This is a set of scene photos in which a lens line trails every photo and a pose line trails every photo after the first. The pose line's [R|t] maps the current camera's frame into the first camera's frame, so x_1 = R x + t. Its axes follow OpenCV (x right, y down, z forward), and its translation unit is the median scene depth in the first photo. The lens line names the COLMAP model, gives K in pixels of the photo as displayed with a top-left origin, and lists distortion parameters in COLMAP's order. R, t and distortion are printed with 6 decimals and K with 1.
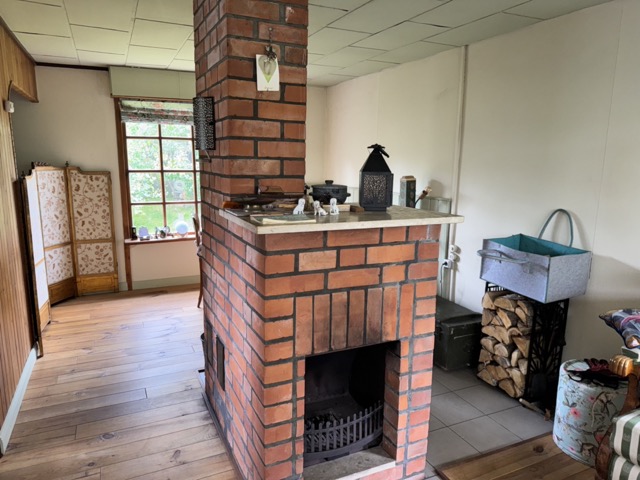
lens RADIAL K [[446.0, 0, 315.9], [0, 446.0, 245.0], [0, 0, 1]] dist [-0.001679, -0.005913]
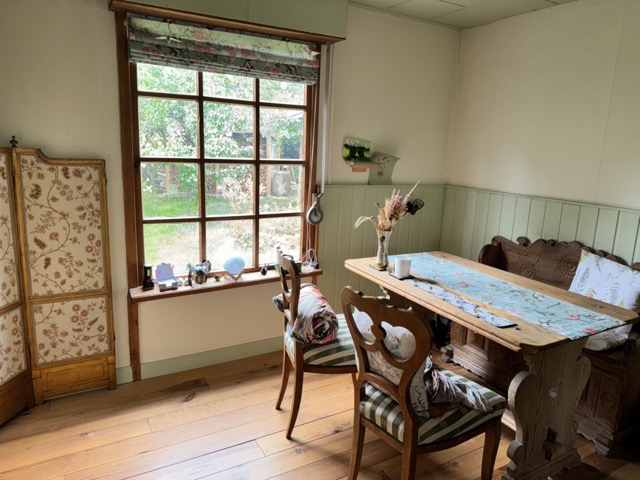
lens RADIAL K [[446.0, 0, 324.9], [0, 446.0, 233.7], [0, 0, 1]] dist [-0.001679, -0.005913]
pose [[0.996022, 0.012528, 0.088219, -0.254426], [-0.012863, 0.999912, 0.003226, -0.084887], [-0.088171, -0.004348, 0.996096, 0.471476]]
